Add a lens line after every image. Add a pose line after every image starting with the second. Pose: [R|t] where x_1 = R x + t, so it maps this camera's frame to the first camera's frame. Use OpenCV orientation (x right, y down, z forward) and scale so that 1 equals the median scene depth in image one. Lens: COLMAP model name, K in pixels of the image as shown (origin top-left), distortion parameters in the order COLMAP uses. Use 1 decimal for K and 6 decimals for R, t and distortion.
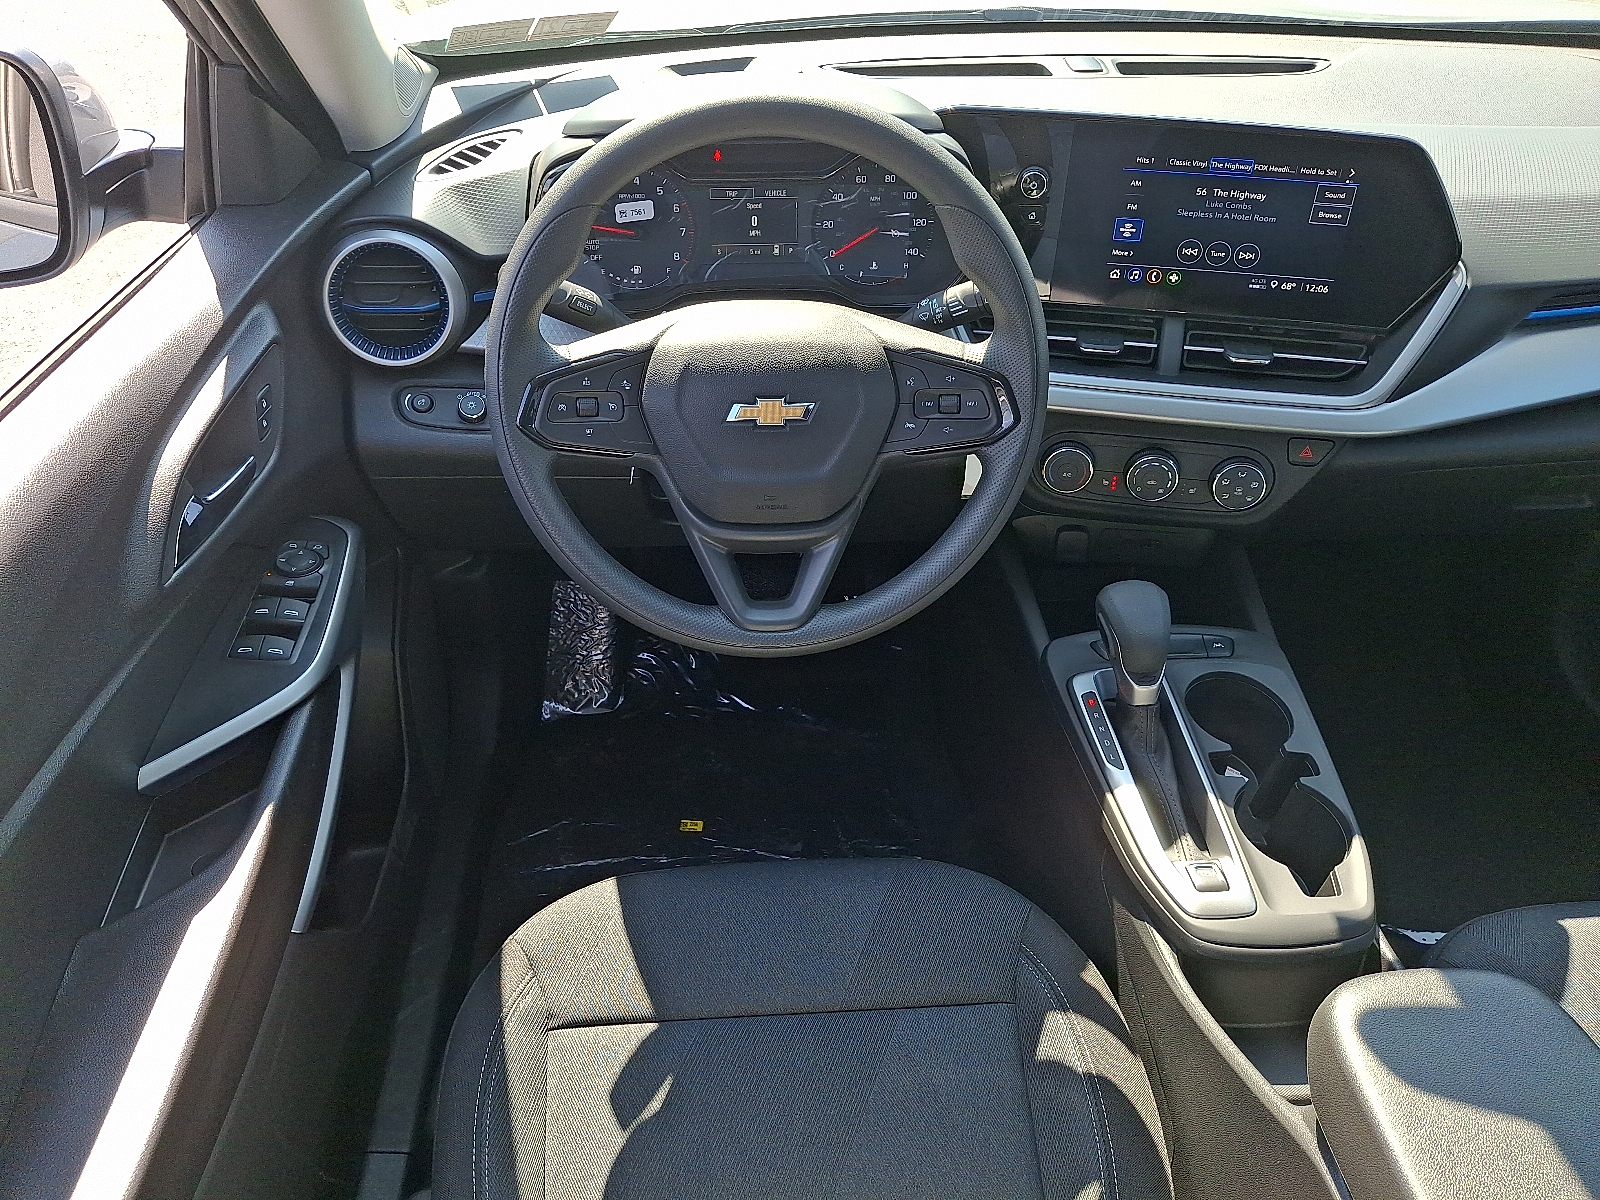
lens RADIAL K [[1144.8, 0, 793.7], [0, 1144.8, 603.5], [0, 0, 1]] dist [0.004978, -0.109639]
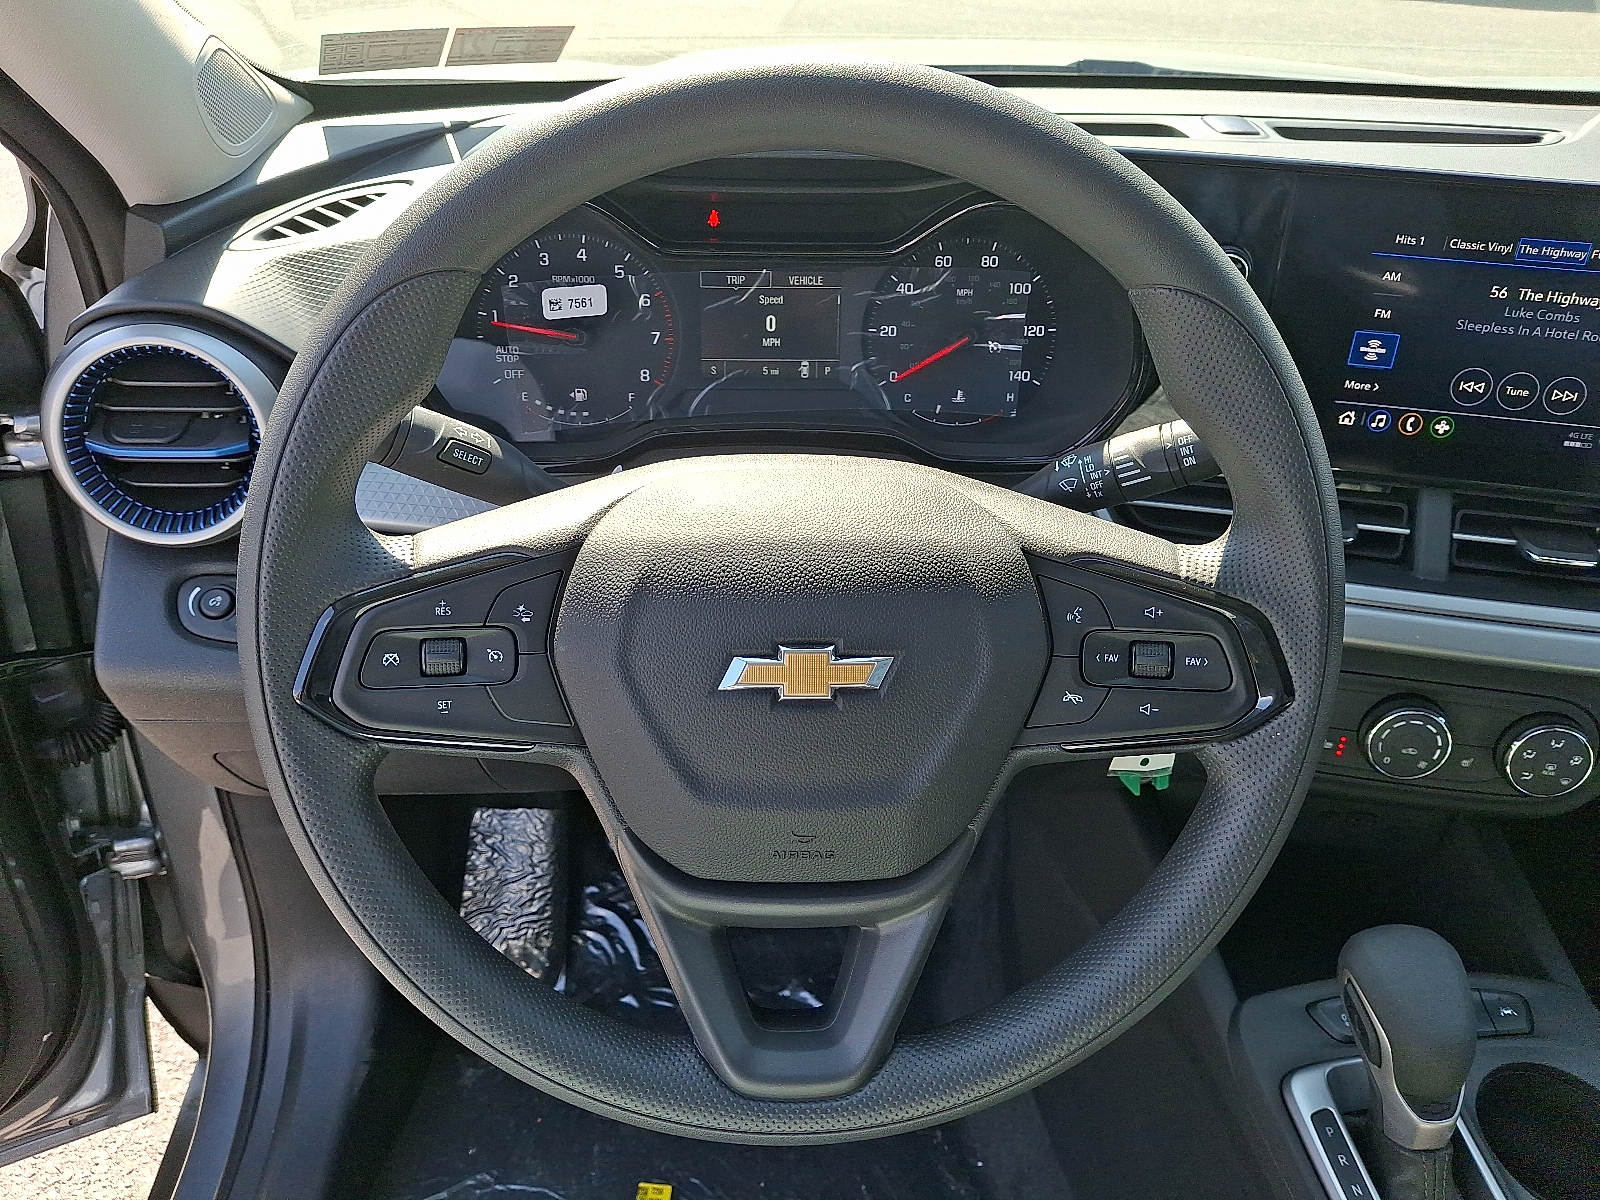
lens RADIAL K [[1144.8, 0, 793.7], [0, 1144.8, 603.5], [0, 0, 1]] dist [0.004978, -0.109639]
pose [[0.999783, 0.018018, 0.010468, -0.026236], [-0.016772, 0.993912, -0.108891, -0.118130], [-0.012366, 0.108692, 0.993999, 0.407649]]
